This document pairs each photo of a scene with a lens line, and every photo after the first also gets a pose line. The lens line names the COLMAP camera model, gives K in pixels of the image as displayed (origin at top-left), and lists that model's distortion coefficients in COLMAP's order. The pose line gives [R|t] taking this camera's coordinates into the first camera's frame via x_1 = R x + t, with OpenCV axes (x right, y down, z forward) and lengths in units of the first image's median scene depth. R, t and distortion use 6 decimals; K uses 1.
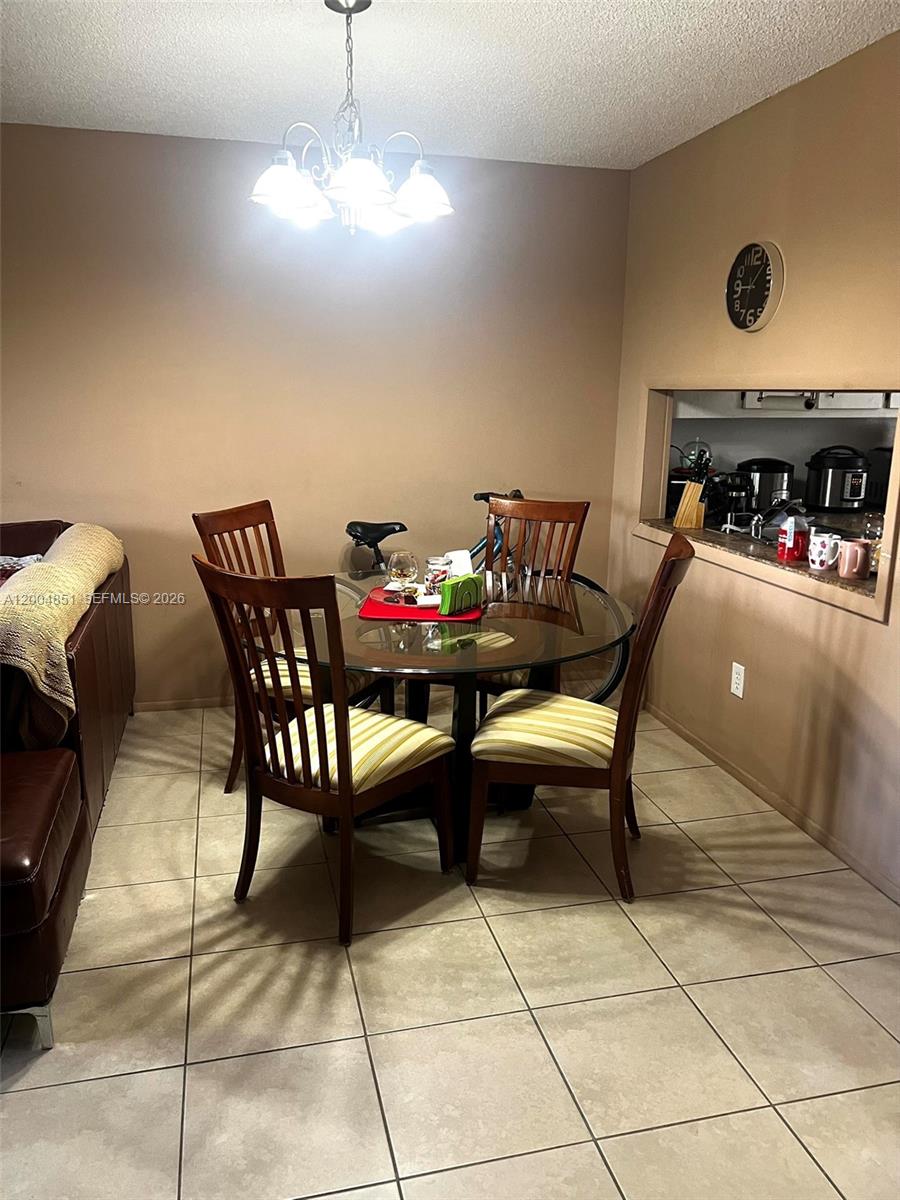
lens RADIAL K [[895.4, 0, 447.3], [0, 895.4, 598.4], [0, 0, 1]] dist [0.047907, -0.059970]
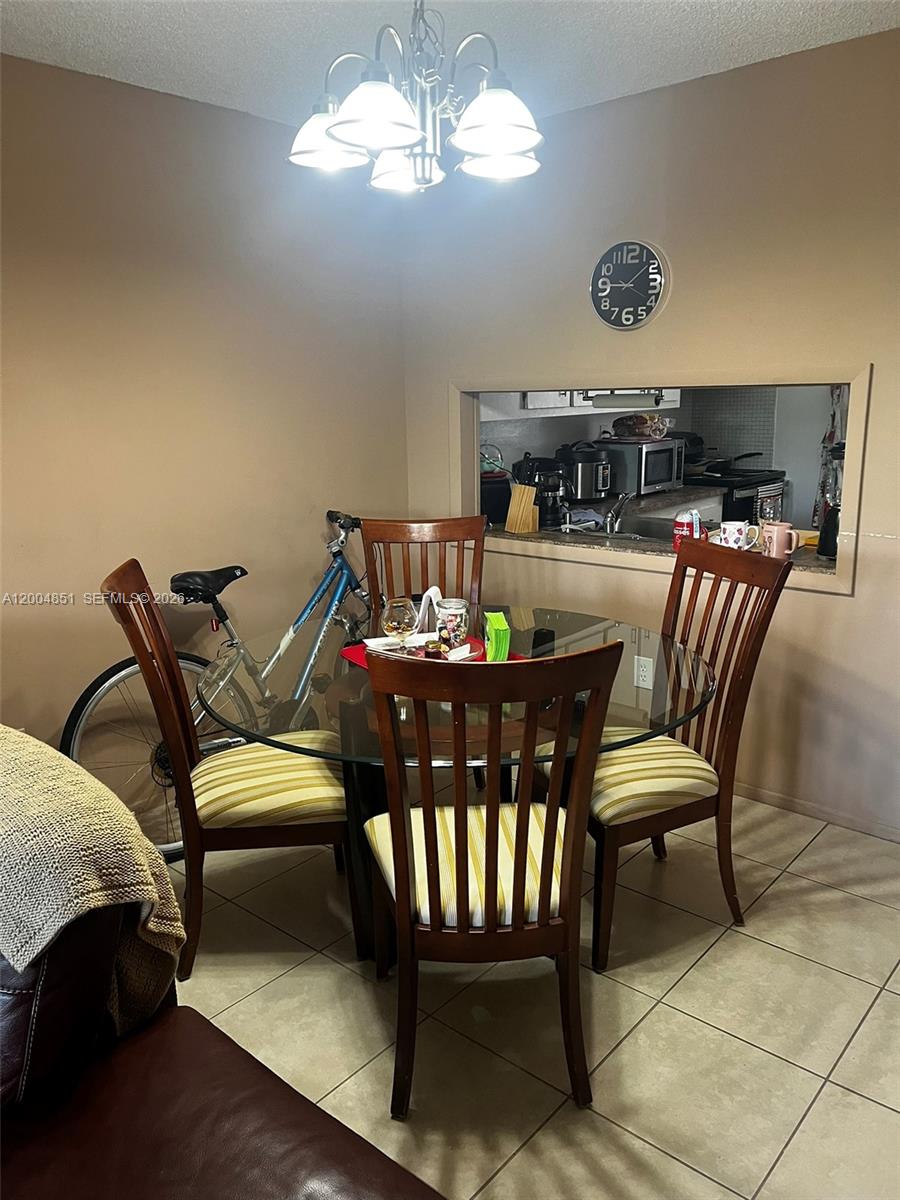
lens RADIAL K [[895.4, 0, 447.7], [0, 895.4, 602.6], [0, 0, 1]] dist [0.047907, -0.059970]
pose [[0.818034, -0.155126, 0.553855, -0.442608], [0.156432, 0.986649, 0.045297, -0.076190], [-0.553488, 0.049586, 0.831380, 0.304399]]
